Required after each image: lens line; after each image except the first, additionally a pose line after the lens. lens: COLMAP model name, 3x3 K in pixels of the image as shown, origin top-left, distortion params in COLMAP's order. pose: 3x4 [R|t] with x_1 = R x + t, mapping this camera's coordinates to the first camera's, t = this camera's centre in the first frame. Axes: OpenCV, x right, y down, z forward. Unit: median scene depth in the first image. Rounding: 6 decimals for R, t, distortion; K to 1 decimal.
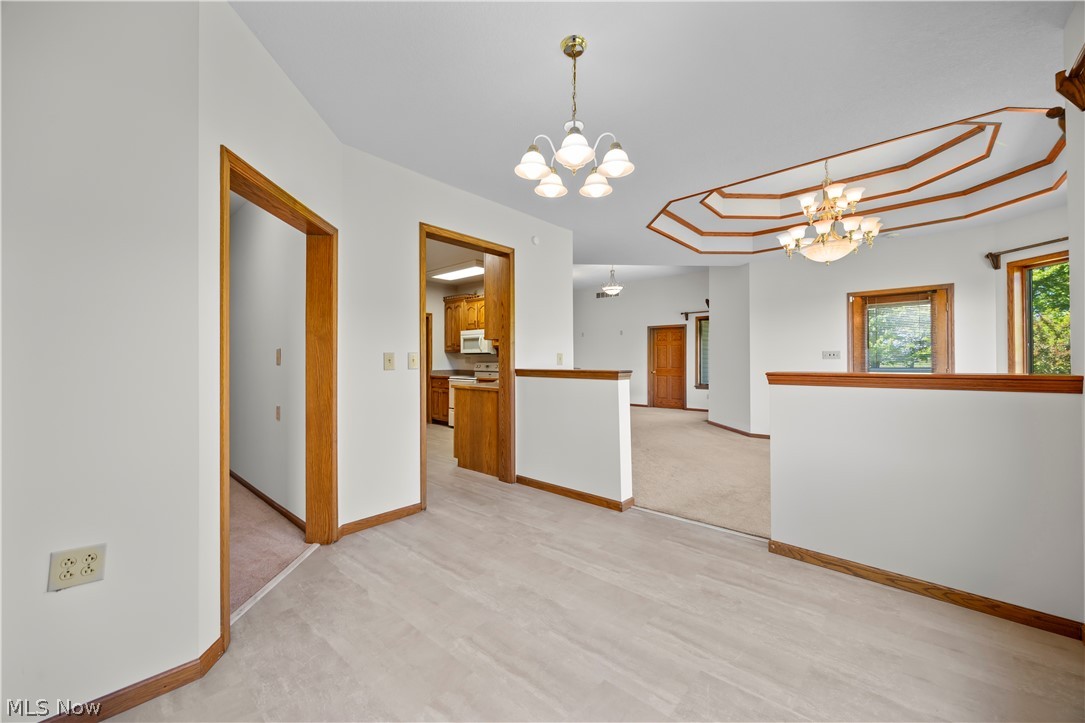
lens RADIAL K [[417.4, 0, 542.5], [0, 417.4, 361.5], [0, 0, 1]] dist [-0.007984, -0.000141]
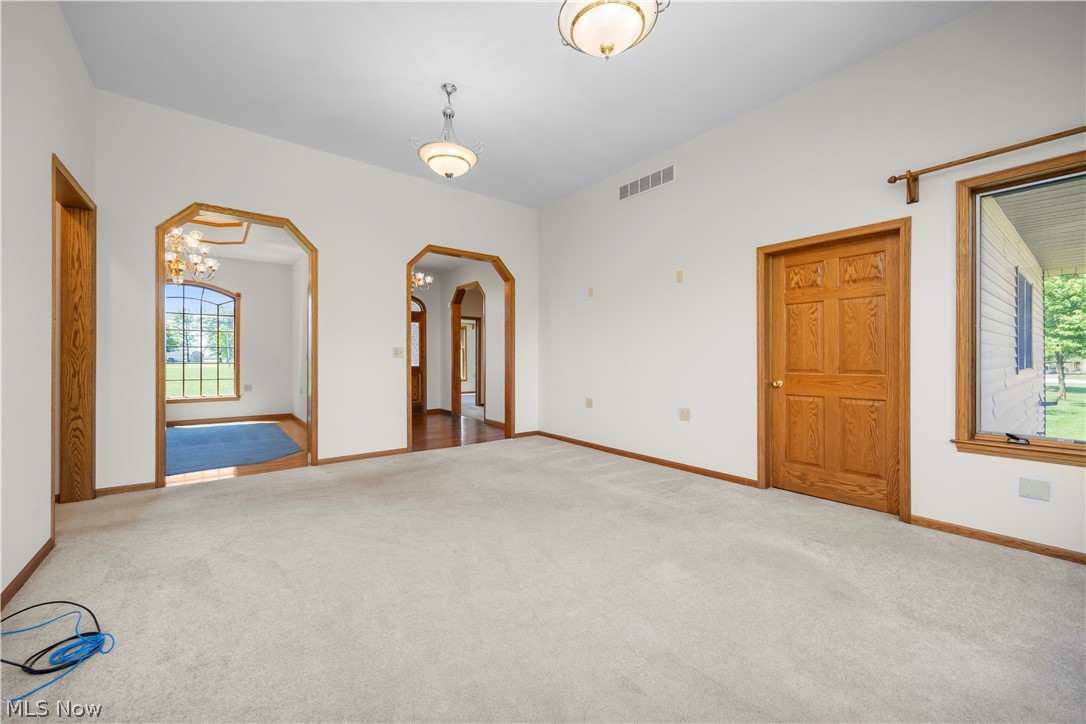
lens RADIAL K [[432.5, 0, 540.9], [0, 432.5, 360.6], [0, 0, 1]] dist [0.009142, -0.000232]
pose [[0.983213, 0.001775, -0.182452, 0.212948], [-0.001677, 0.999998, 0.000692, 0.010243], [0.182453, -0.000375, 0.983215, 0.920247]]
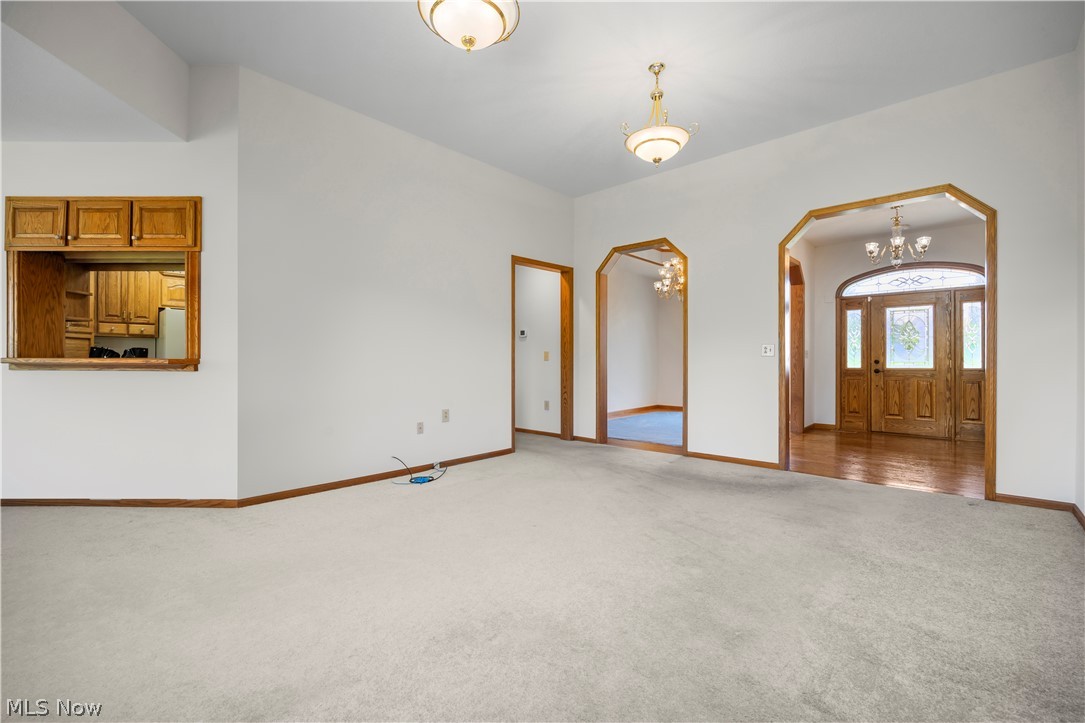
lens RADIAL K [[454.5, 0, 543.1], [0, 454.5, 358.2], [0, 0, 1]] dist [-0.001171, -0.000143]
pose [[-0.029728, -0.005441, -0.999543, 0.492435], [-0.002667, 0.999982, -0.005364, 0.012976], [0.999554, 0.002506, -0.029742, 1.265986]]
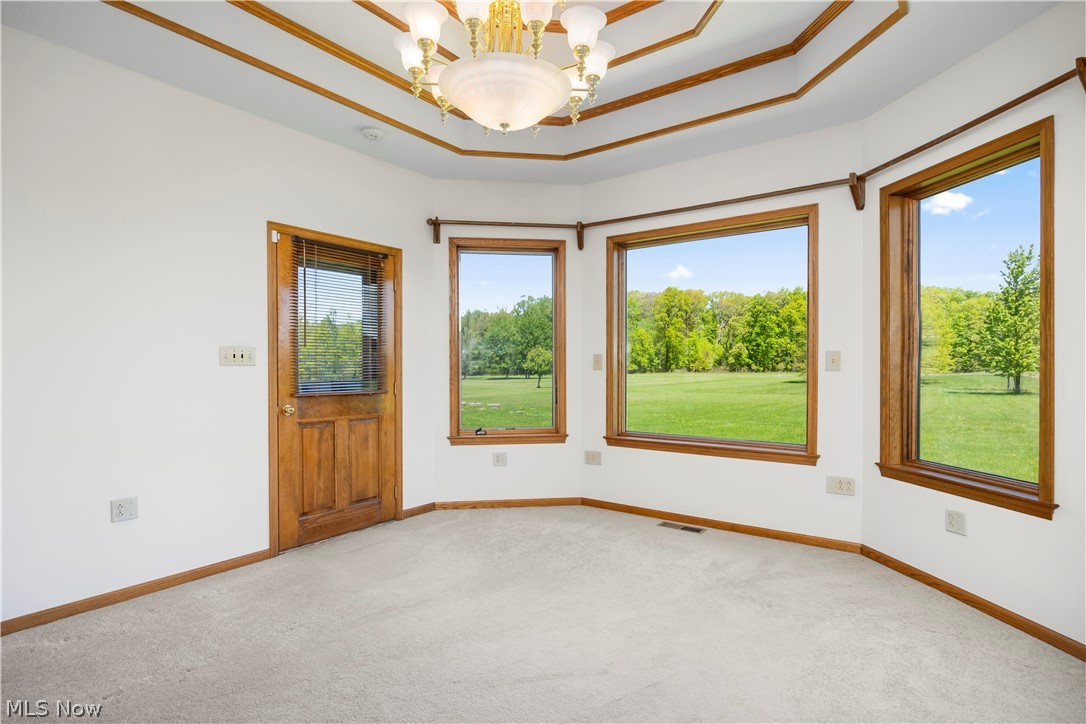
lens RADIAL K [[542.7, 0, 545.3], [0, 542.7, 369.5], [0, 0, 1]] dist [-0.004124, -0.000604]
pose [[-0.099489, -0.003454, 0.995033, 0.085529], [-0.000220, 0.999994, 0.003449, -0.002906], [-0.995039, 0.000124, -0.099489, 0.585342]]
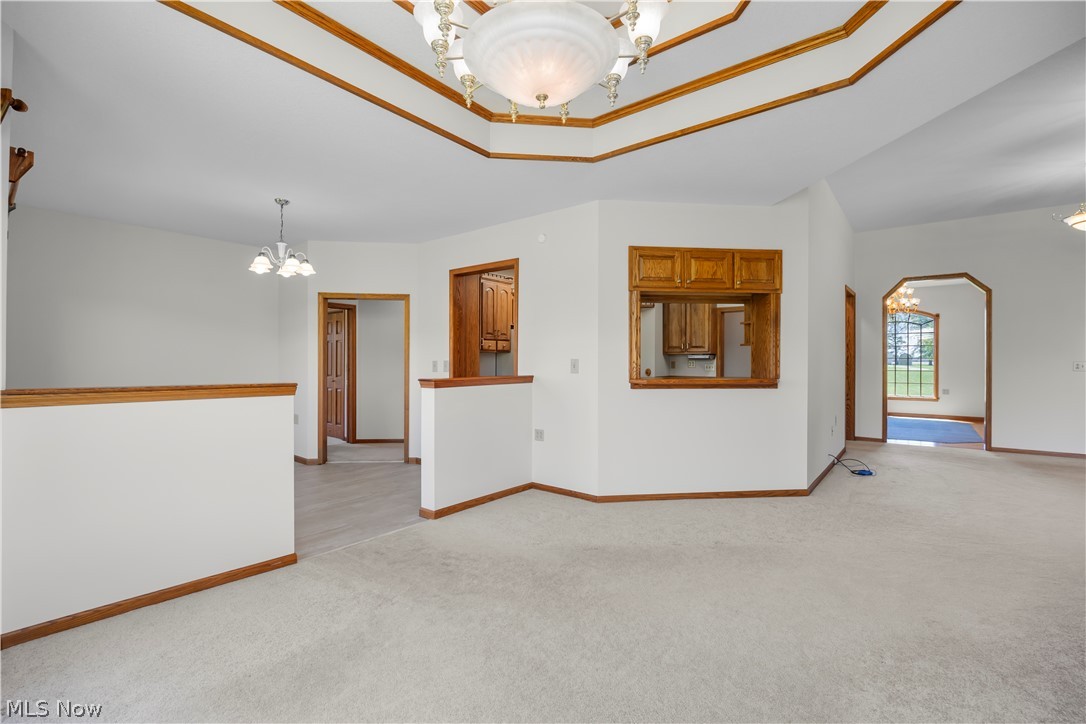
lens RADIAL K [[472.5, 0, 538.0], [0, 472.5, 362.3], [0, 0, 1]] dist [-0.019682, -0.000176]
pose [[0.051424, 0.002541, -0.998674, 0.624814], [-0.001179, 0.999996, 0.002483, -0.010168], [0.998676, 0.001050, 0.051427, 0.562111]]
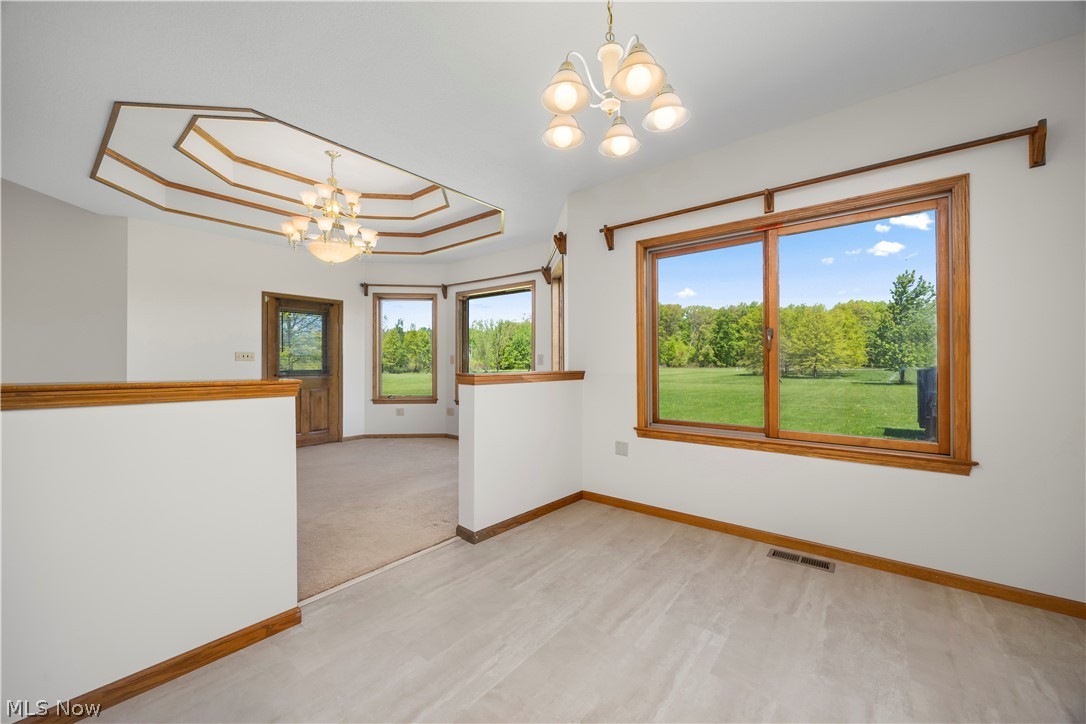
lens RADIAL K [[412.9, 0, 543.0], [0, 412.9, 362.0], [0, 0, 1]] dist [-0.001449, -0.000084]
pose [[-0.052539, 0.004049, 0.998611, -0.185528], [-0.001777, 0.999990, -0.004148, -0.001049], [-0.998617, -0.001992, -0.052531, 0.316986]]
